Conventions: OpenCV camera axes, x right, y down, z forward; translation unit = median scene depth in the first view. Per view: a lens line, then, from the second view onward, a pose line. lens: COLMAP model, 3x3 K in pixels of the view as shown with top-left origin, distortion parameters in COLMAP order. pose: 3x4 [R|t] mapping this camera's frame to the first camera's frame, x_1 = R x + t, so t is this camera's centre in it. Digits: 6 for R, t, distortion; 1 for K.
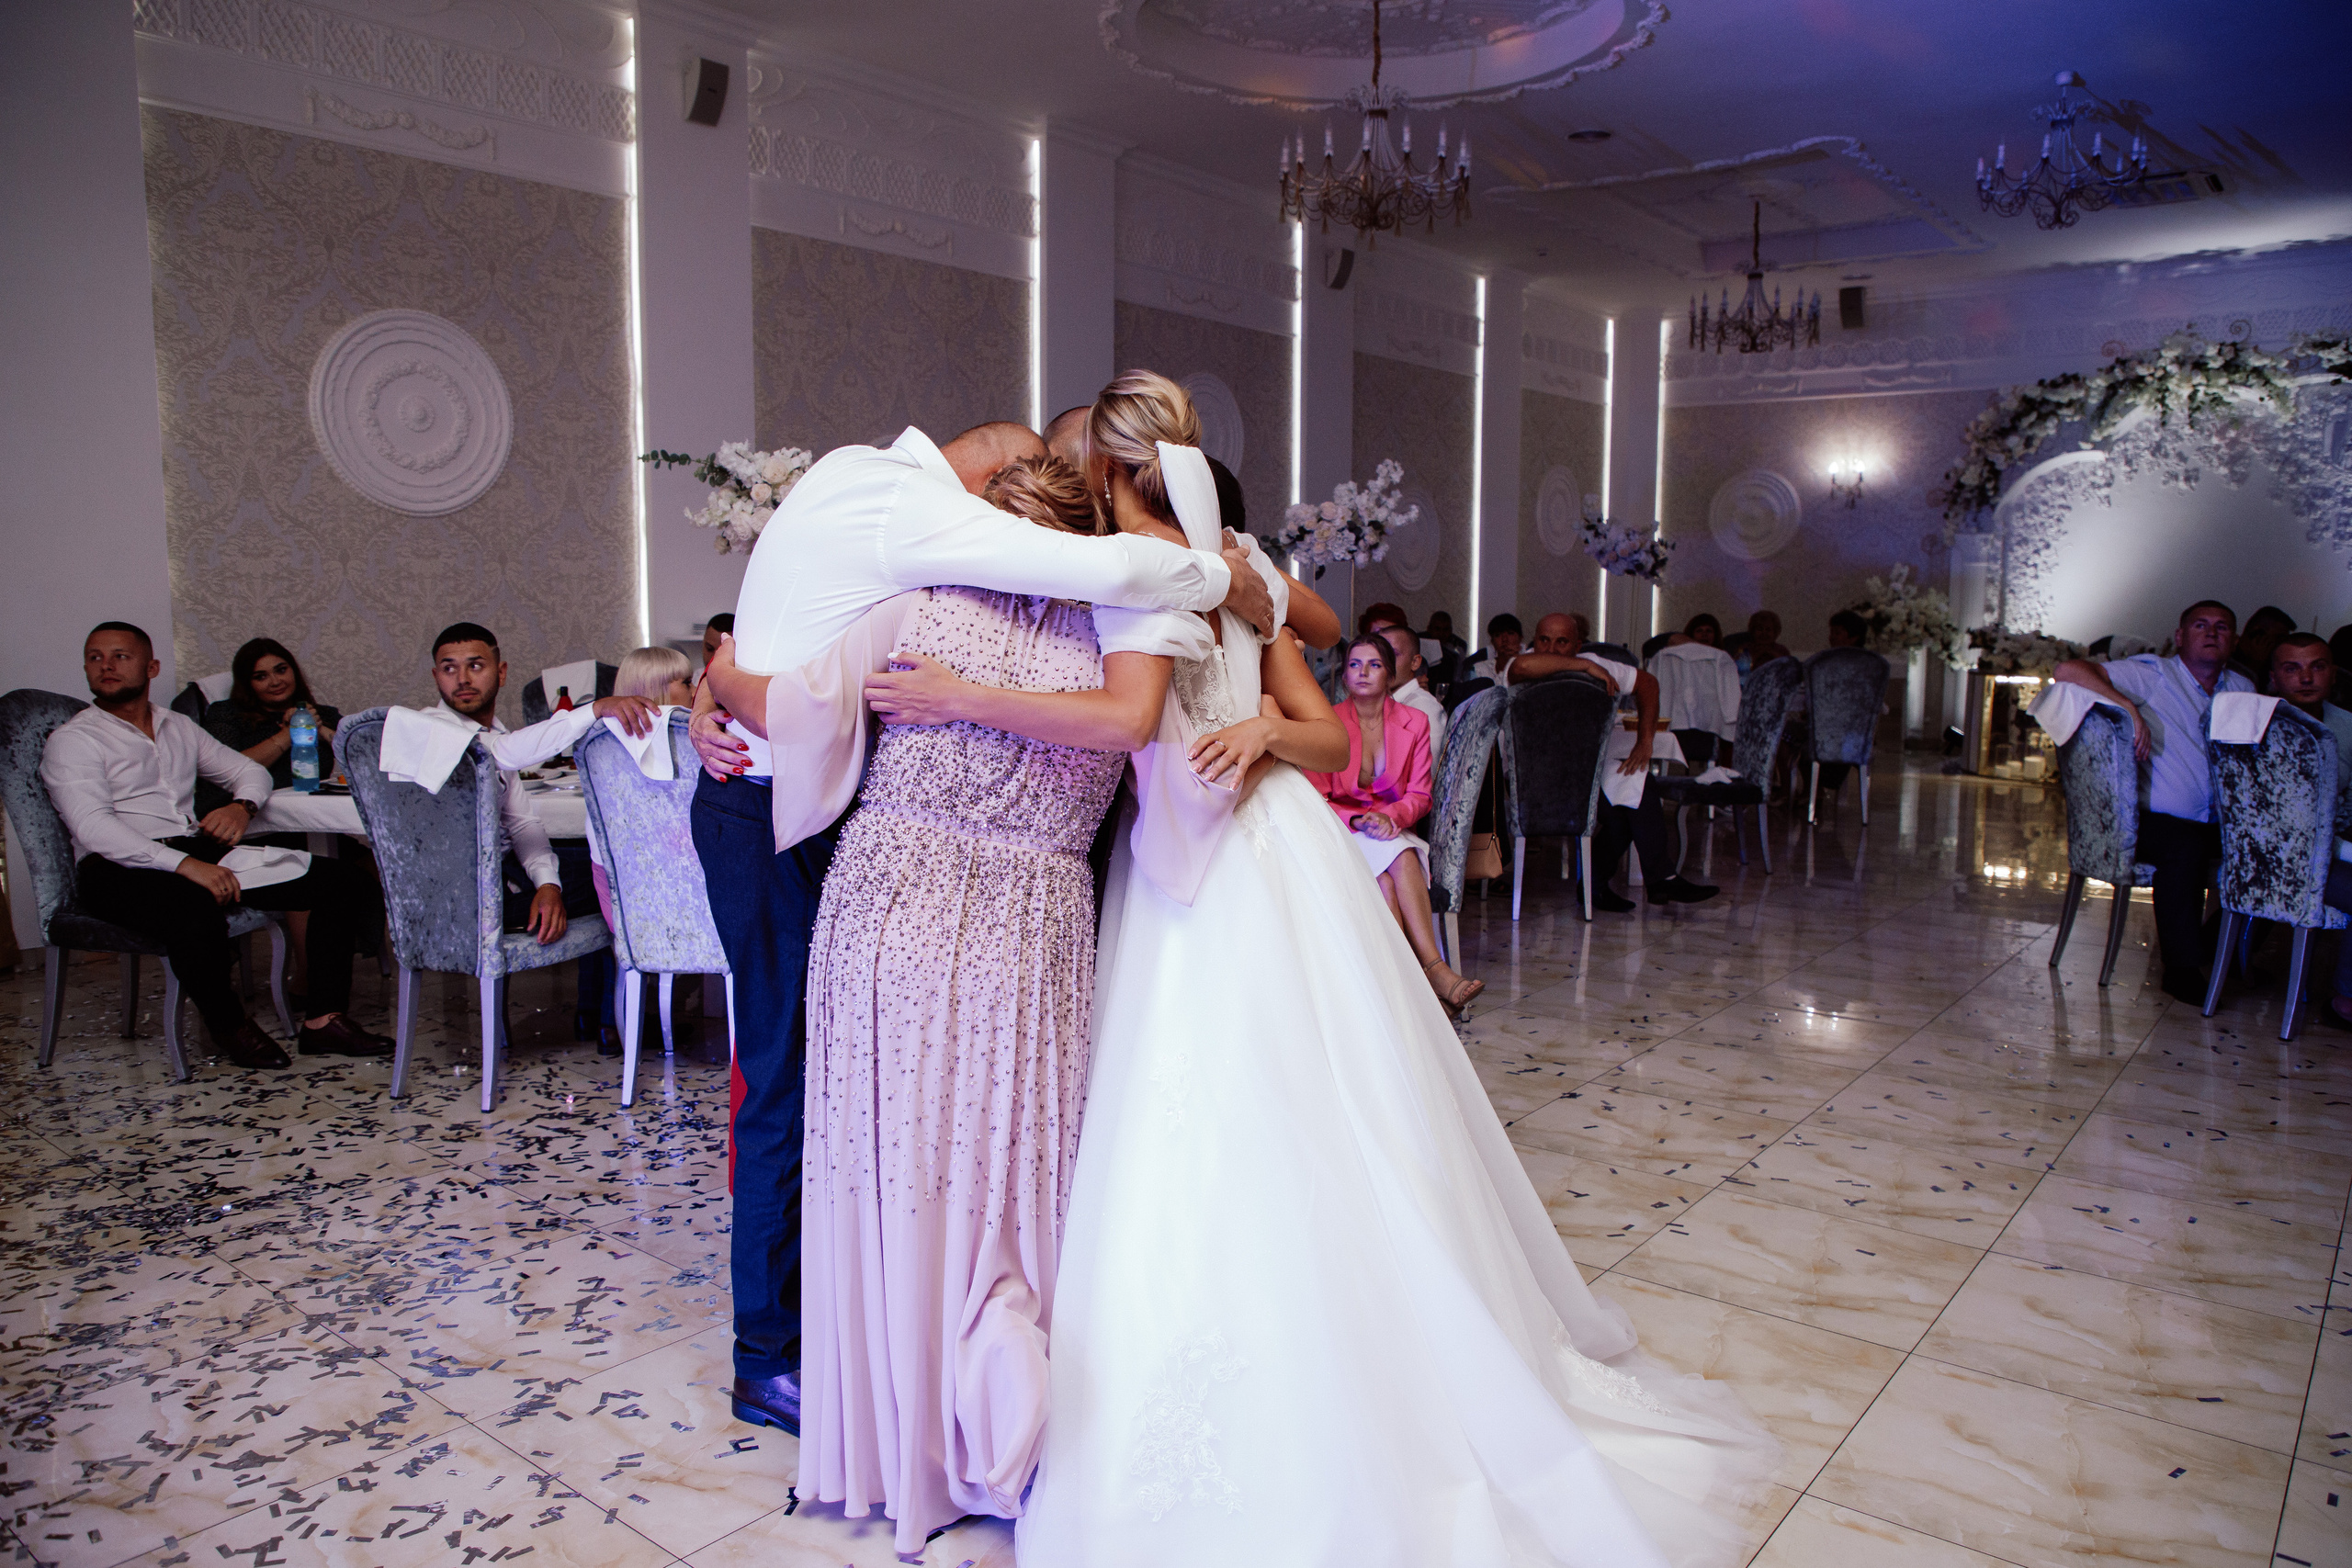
lens RADIAL K [[1638.3, 0, 1176.0], [0, 1638.3, 784.0], [0, 0, 1]] dist [-0.062499, 0.026306]
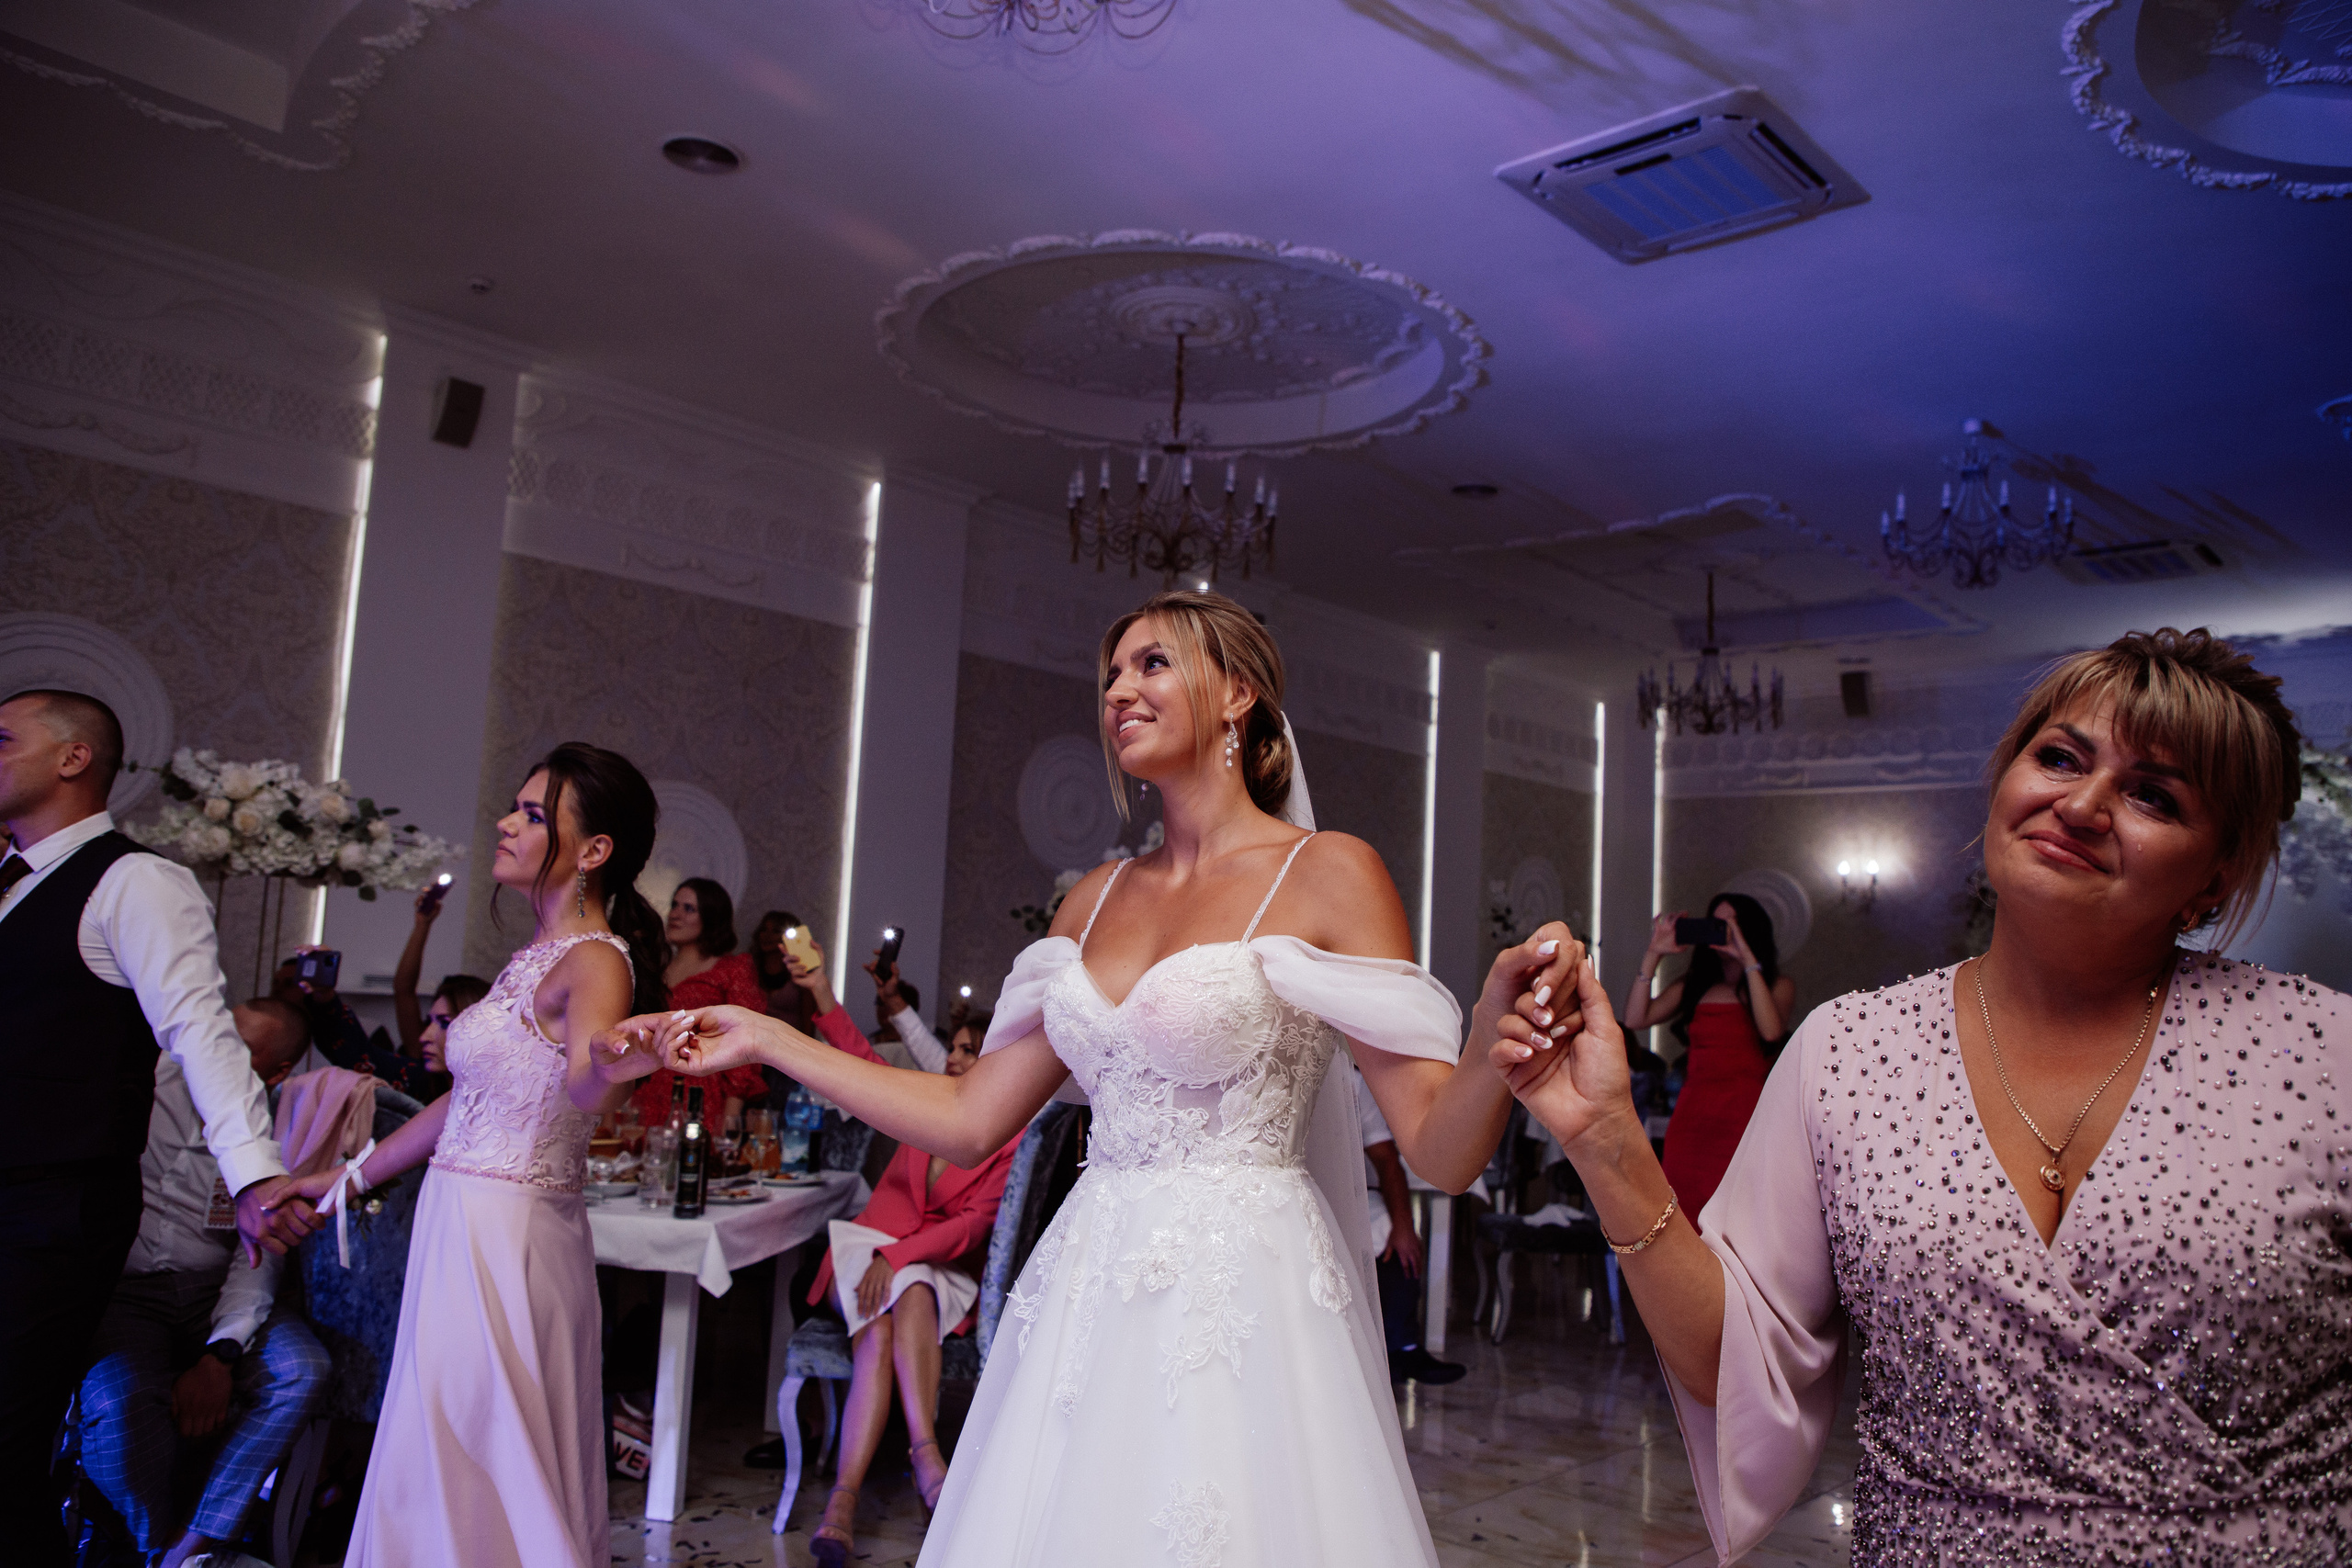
lens RADIAL K [[1717.6, 0, 1176.0], [0, 1717.6, 784.0], [0, 0, 1]] dist [-0.047732, 0.007909]
pose [[0.996933, 0.033948, -0.070514, 0.131061], [-0.049554, 0.971207, -0.233026, -0.004311], [0.060573, 0.235805, 0.969911, 0.072338]]
